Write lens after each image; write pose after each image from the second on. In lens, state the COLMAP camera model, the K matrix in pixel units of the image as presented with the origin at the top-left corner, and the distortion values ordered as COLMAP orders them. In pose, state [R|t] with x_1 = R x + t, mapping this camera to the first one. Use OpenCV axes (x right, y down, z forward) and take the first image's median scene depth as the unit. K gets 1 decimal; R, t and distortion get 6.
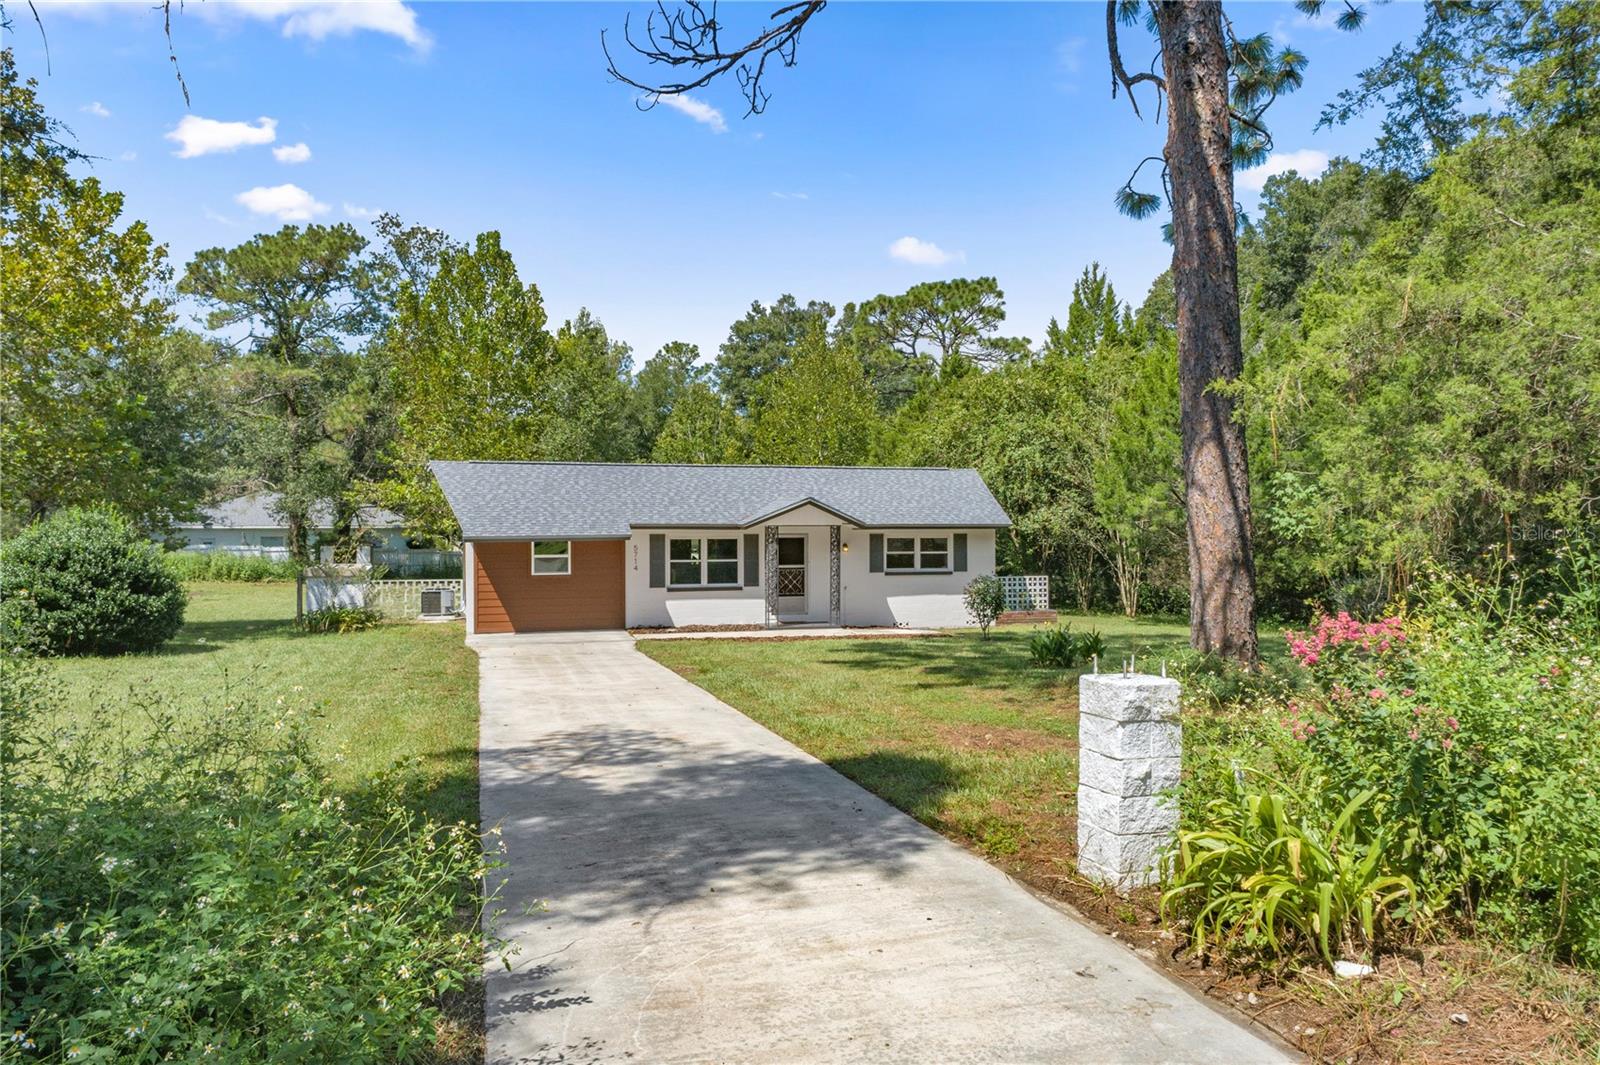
lens RADIAL K [[1076.5, 0, 803.0], [0, 1076.5, 526.8], [0, 0, 1]] dist [-0.028889, 0.040365]
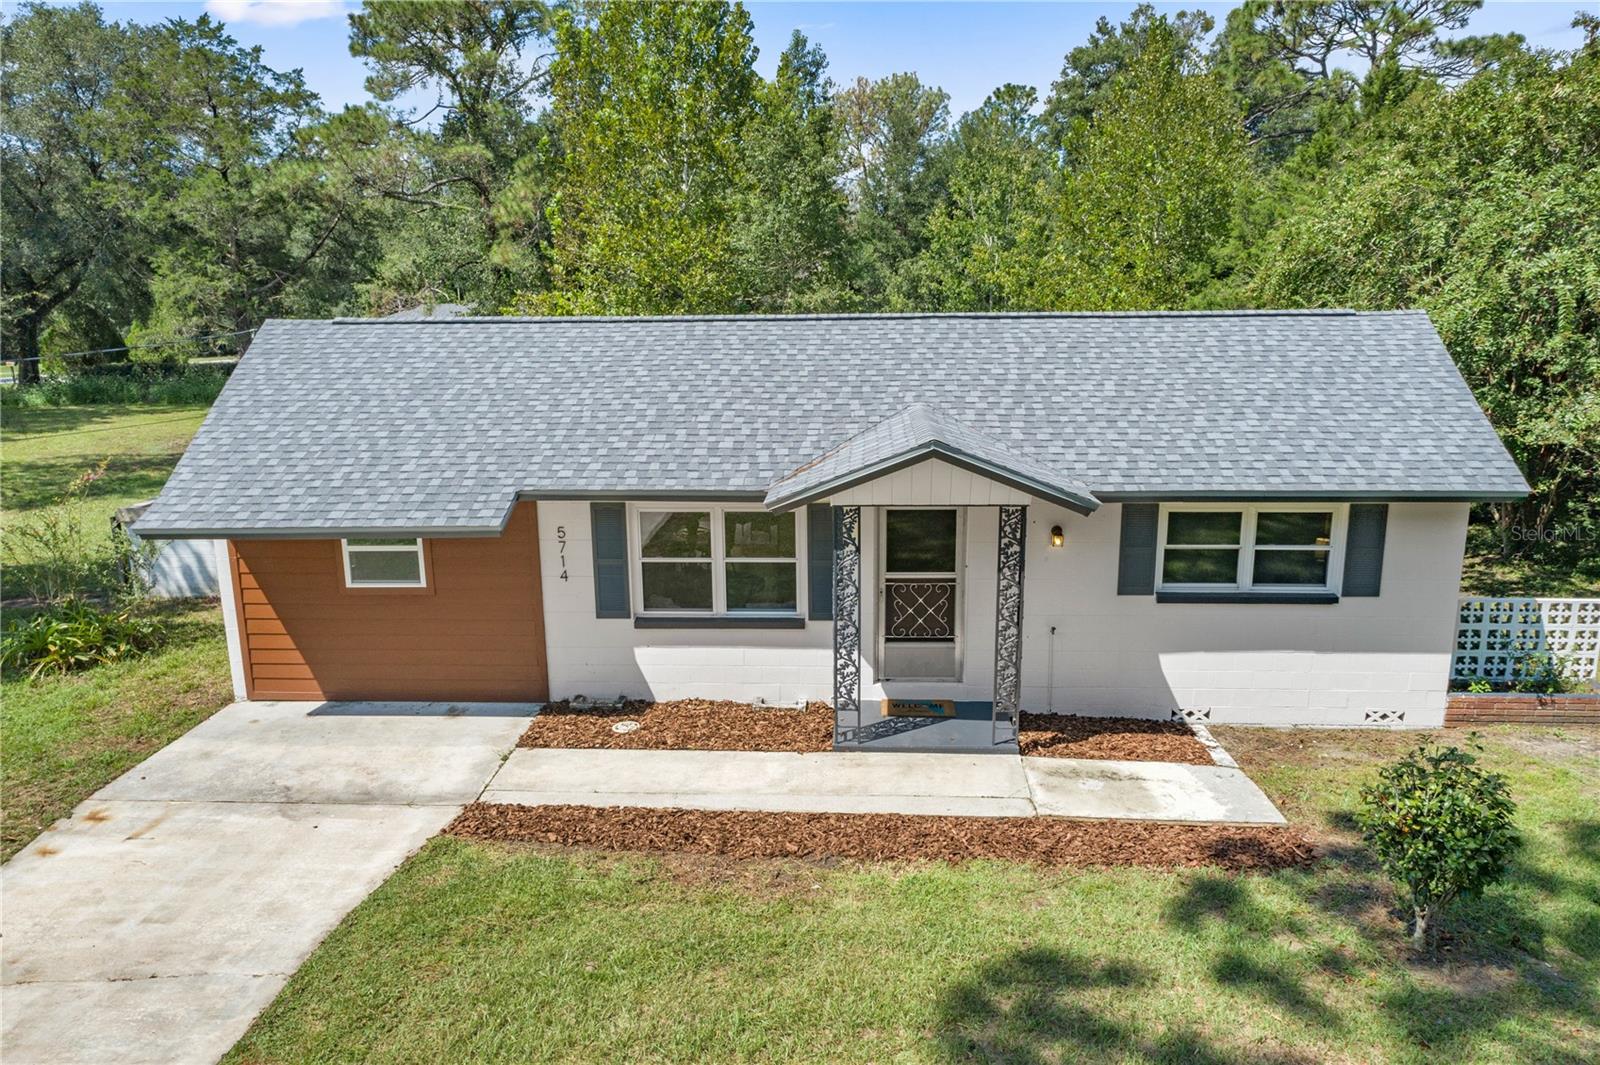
lens RADIAL K [[1076.5, 0, 803.0], [0, 1076.5, 526.8], [0, 0, 1]] dist [-0.028889, 0.040365]
pose [[0.944603, 0.060127, -0.322660, 0.040816], [0.009520, 0.977643, 0.210054, -0.036620], [0.328076, -0.201490, 0.922913, 0.300053]]
